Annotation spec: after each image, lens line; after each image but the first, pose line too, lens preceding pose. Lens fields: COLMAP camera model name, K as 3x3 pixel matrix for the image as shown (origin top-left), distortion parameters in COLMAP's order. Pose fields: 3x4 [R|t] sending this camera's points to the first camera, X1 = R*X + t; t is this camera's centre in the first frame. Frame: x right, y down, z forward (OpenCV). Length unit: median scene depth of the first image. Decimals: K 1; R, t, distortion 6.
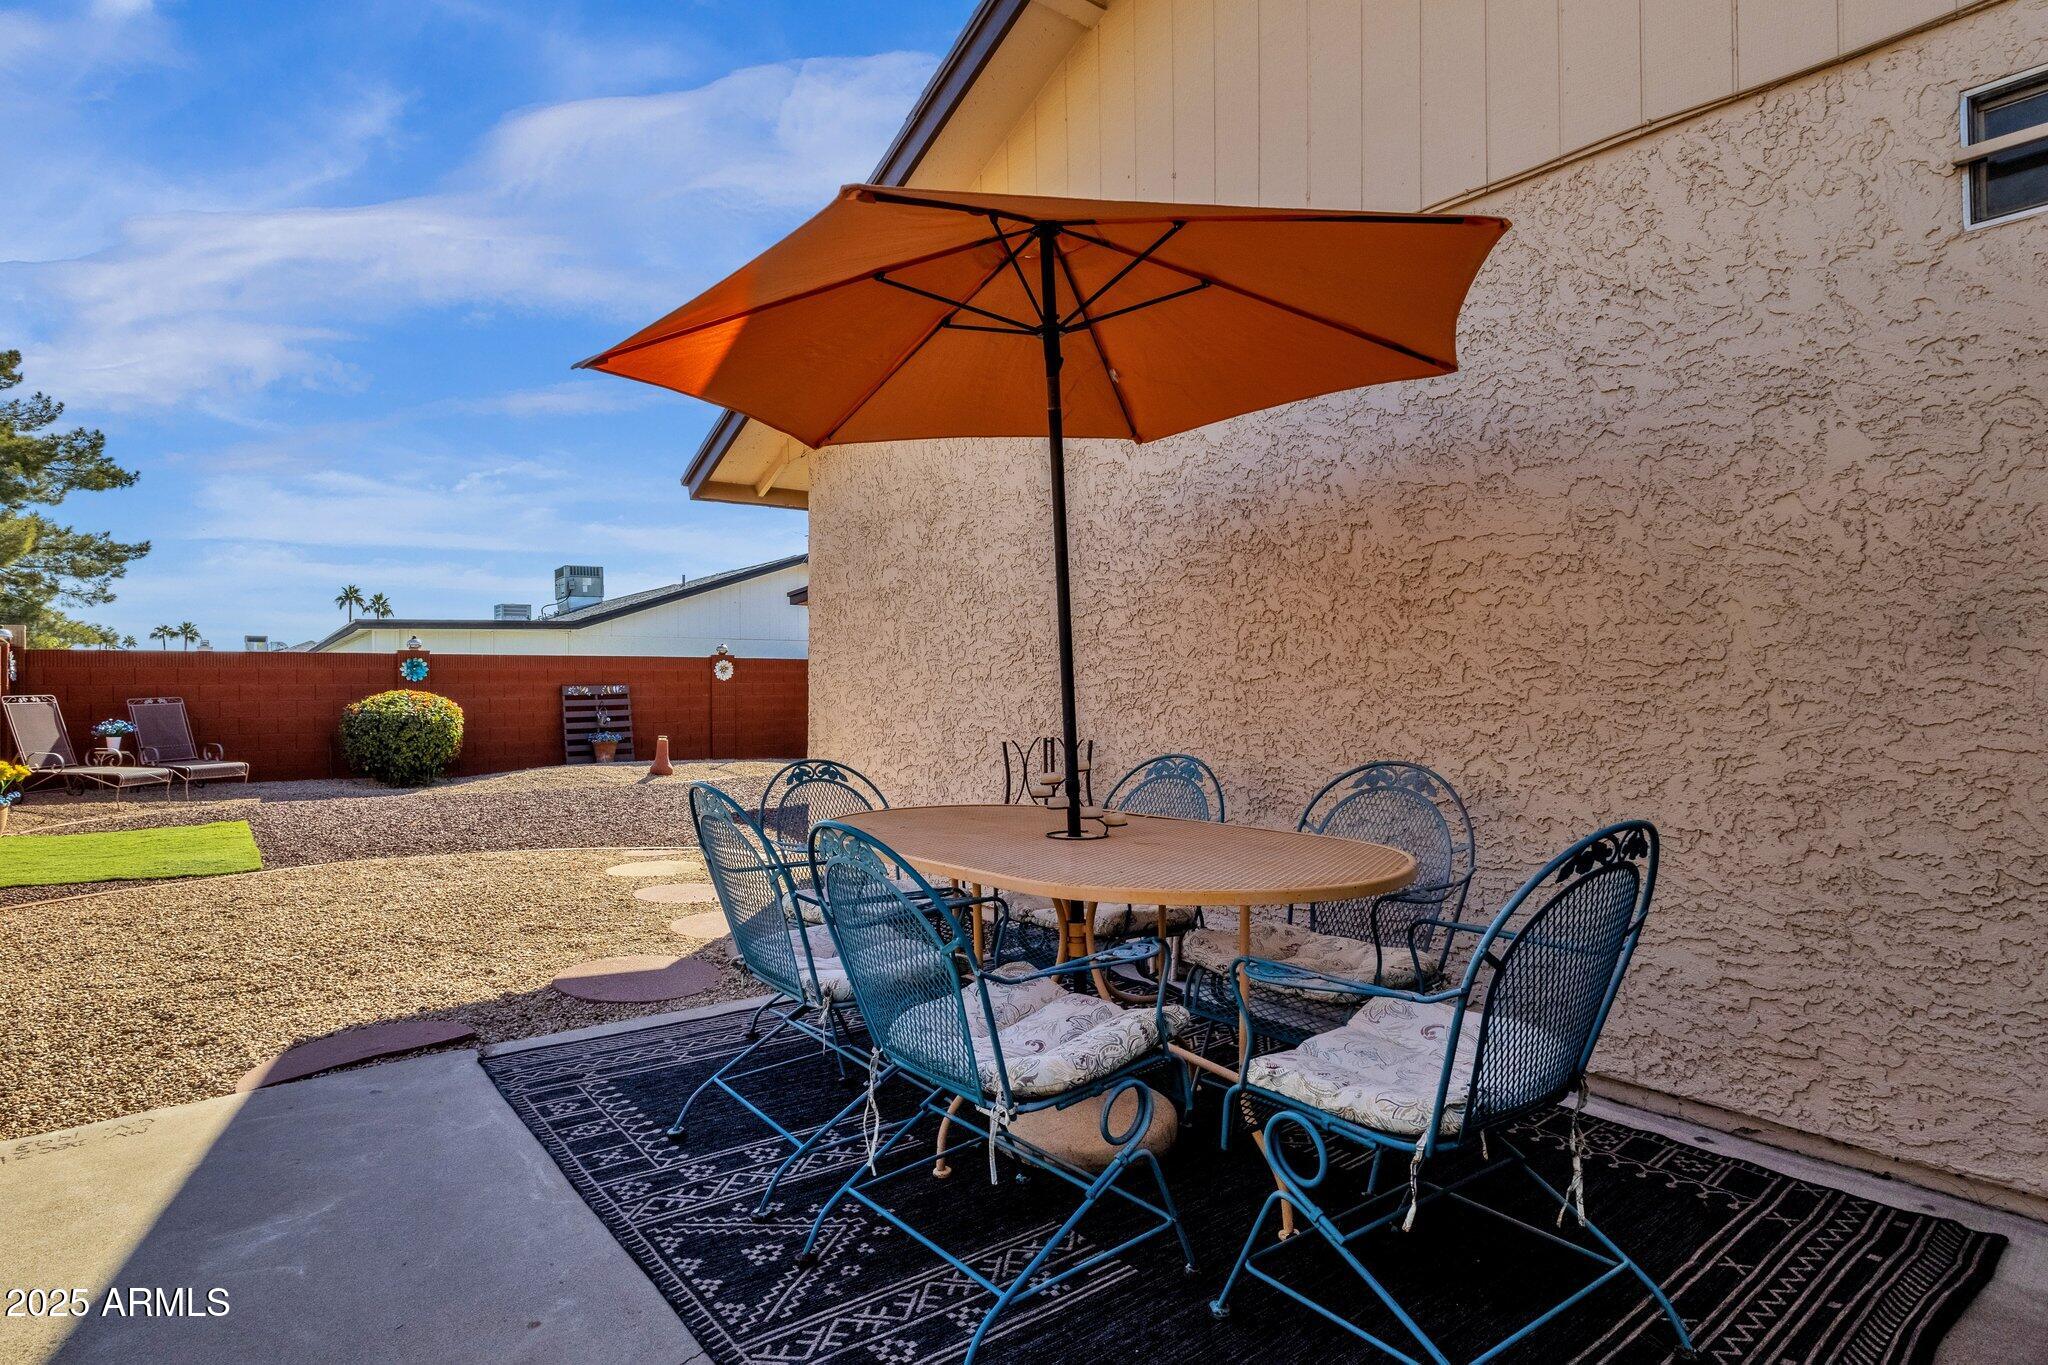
lens RADIAL K [[1140.7, 0, 1029.3], [0, 1140.7, 692.5], [0, 0, 1]] dist [0.005922, 0.002175]
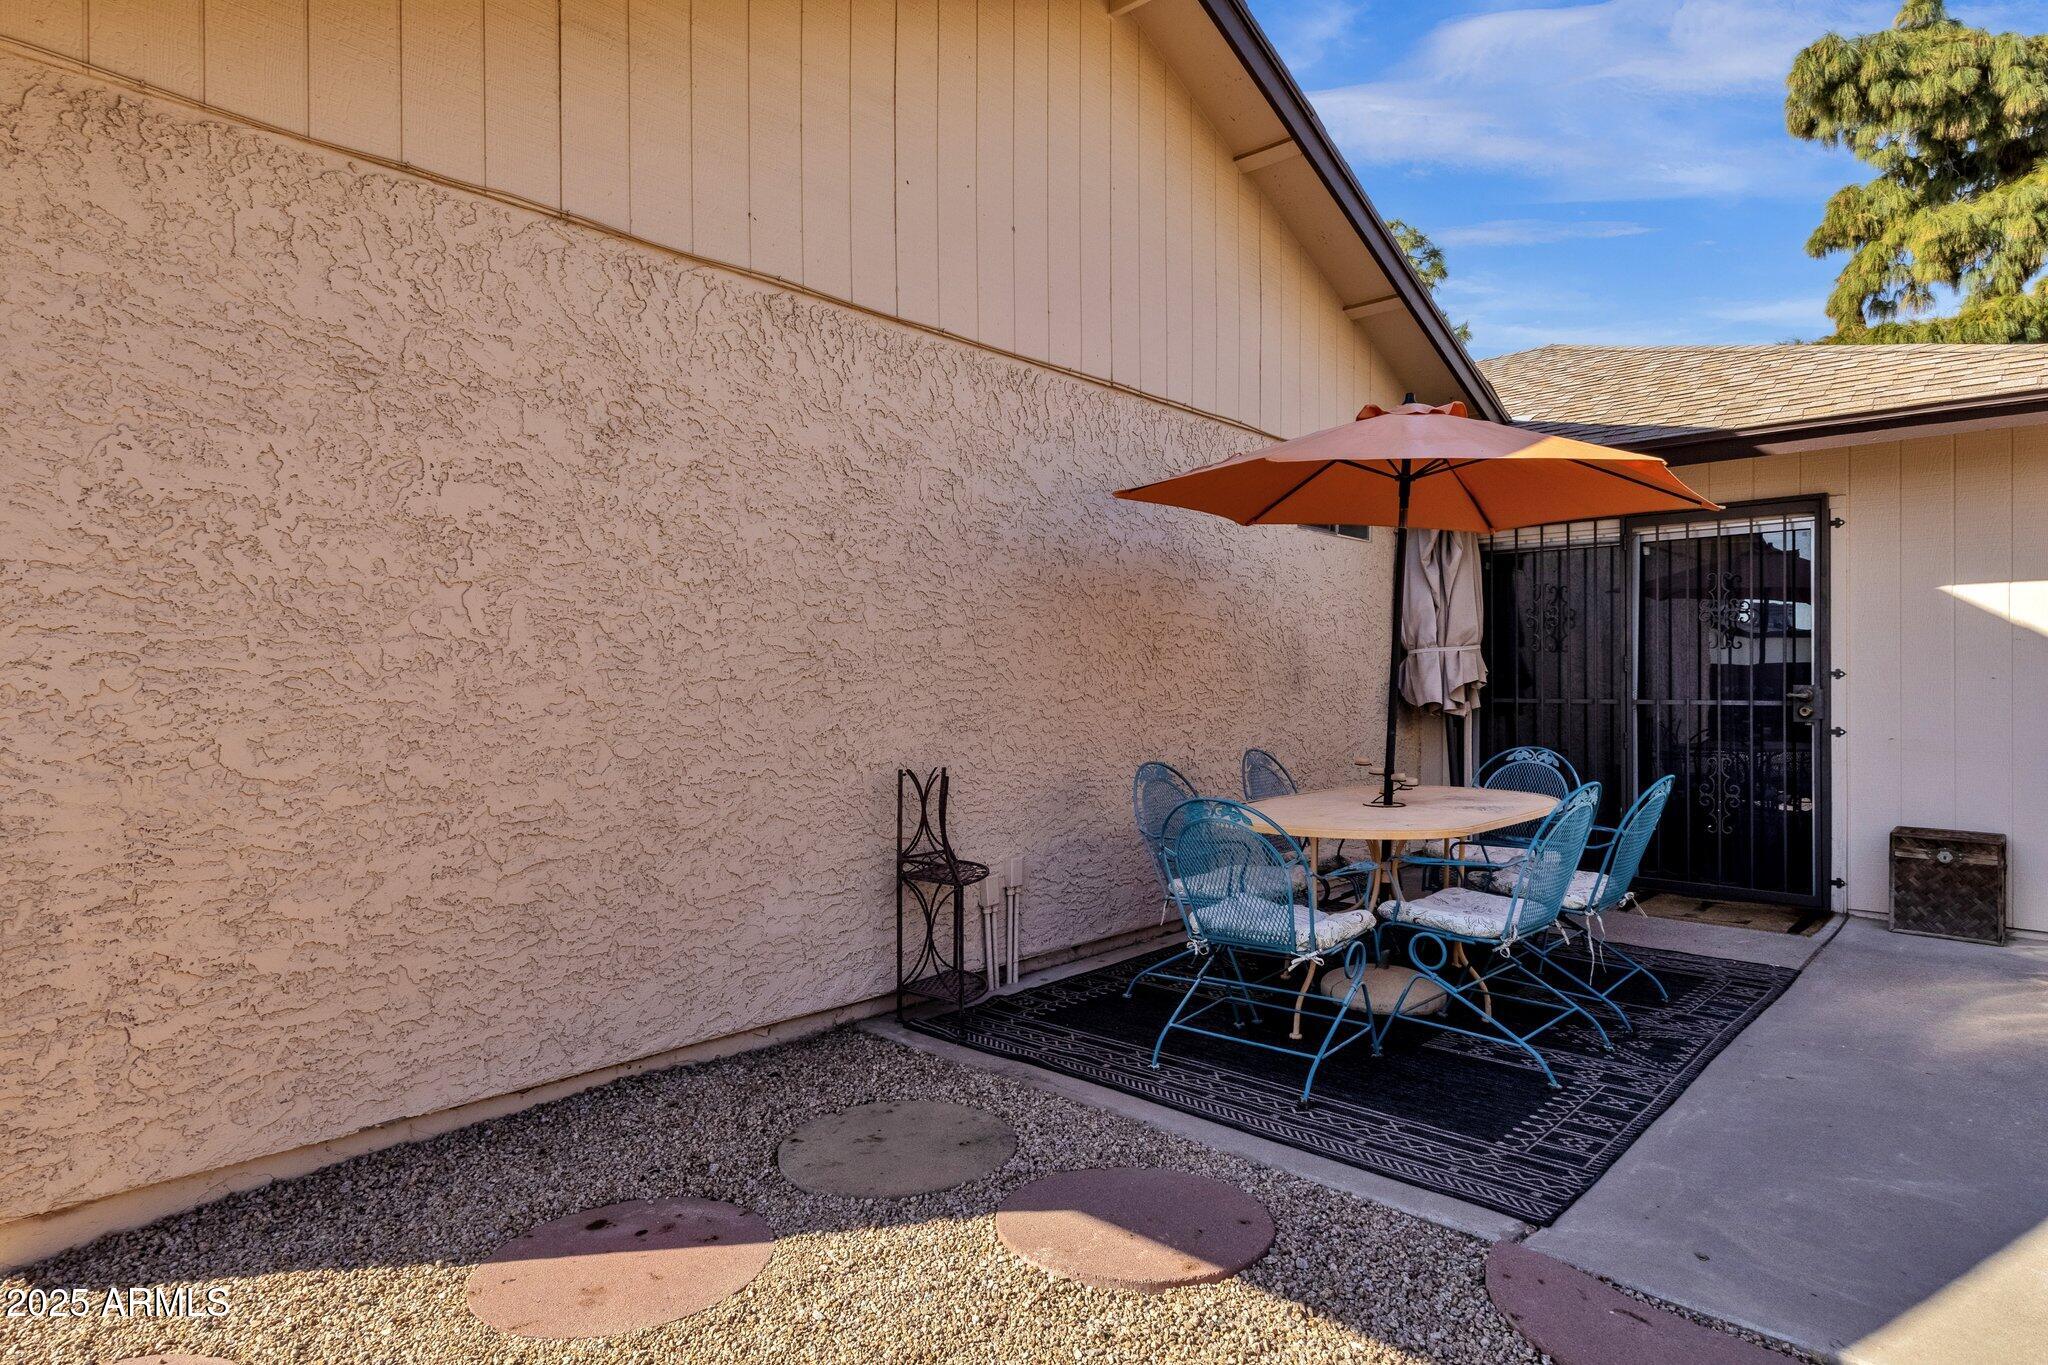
lens RADIAL K [[1140.7, 0, 1029.3], [0, 1140.7, 692.5], [0, 0, 1]] dist [0.005922, 0.002175]
pose [[-0.189415, -0.002157, 0.981895, -1.070255], [0.007950, 0.999961, 0.003731, -0.026315], [-0.981865, 0.008513, -0.189390, 1.371770]]
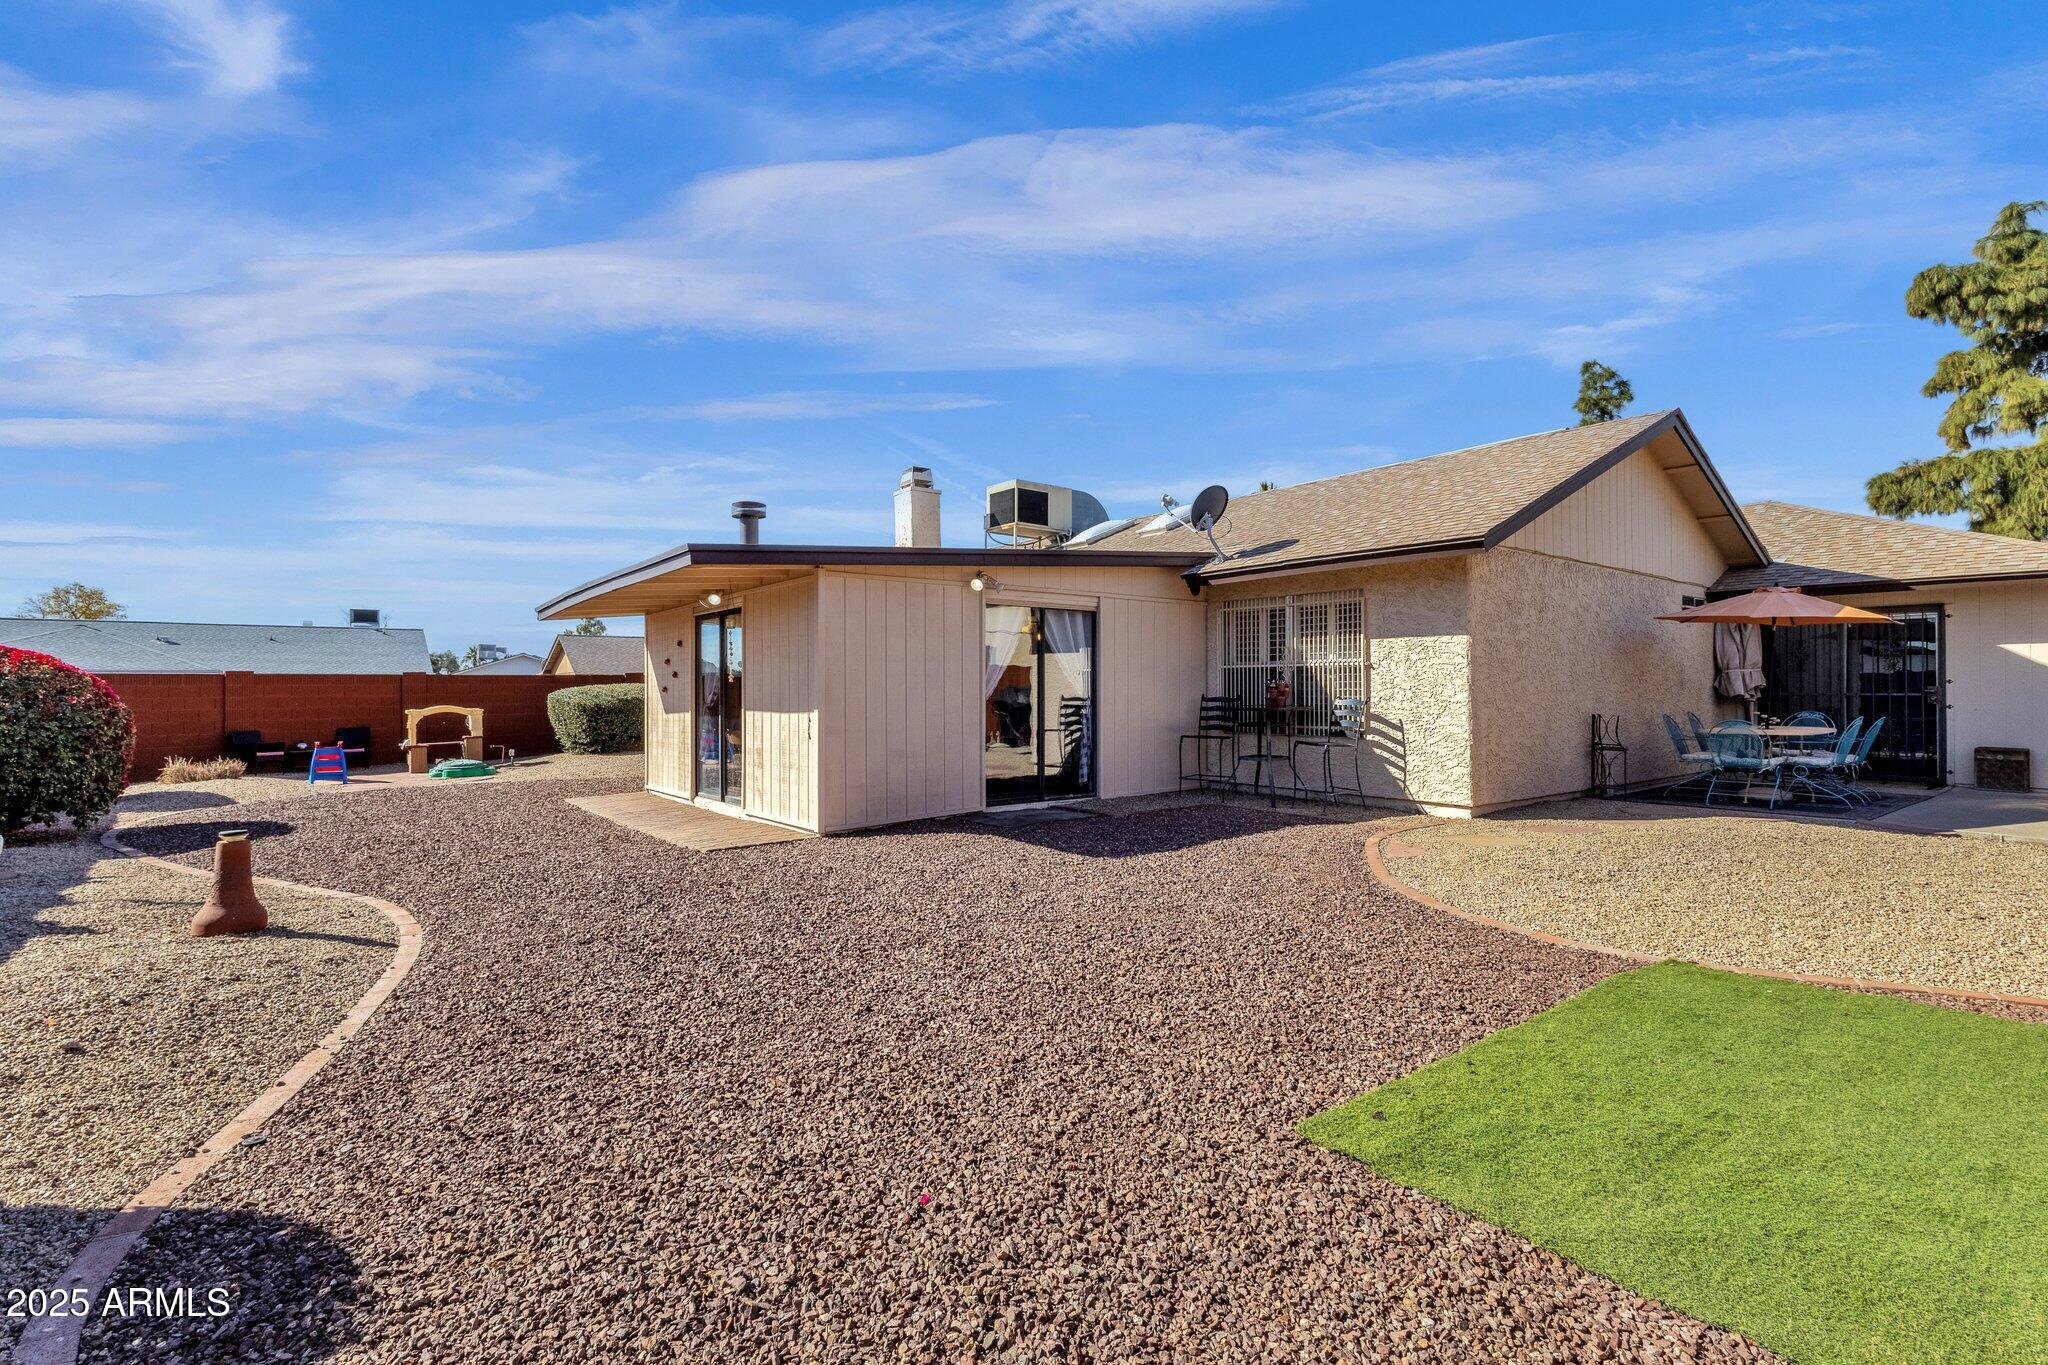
lens RADIAL K [[962.4, 0, 1028.6], [0, 962.4, 690.7], [0, 0, 1]] dist [0.010371, -0.001227]
pose [[-0.047888, 0.004251, 0.998844, -2.647440], [0.007960, 0.999961, -0.003874, -0.019554], [-0.998821, 0.007766, -0.047920, 3.023284]]
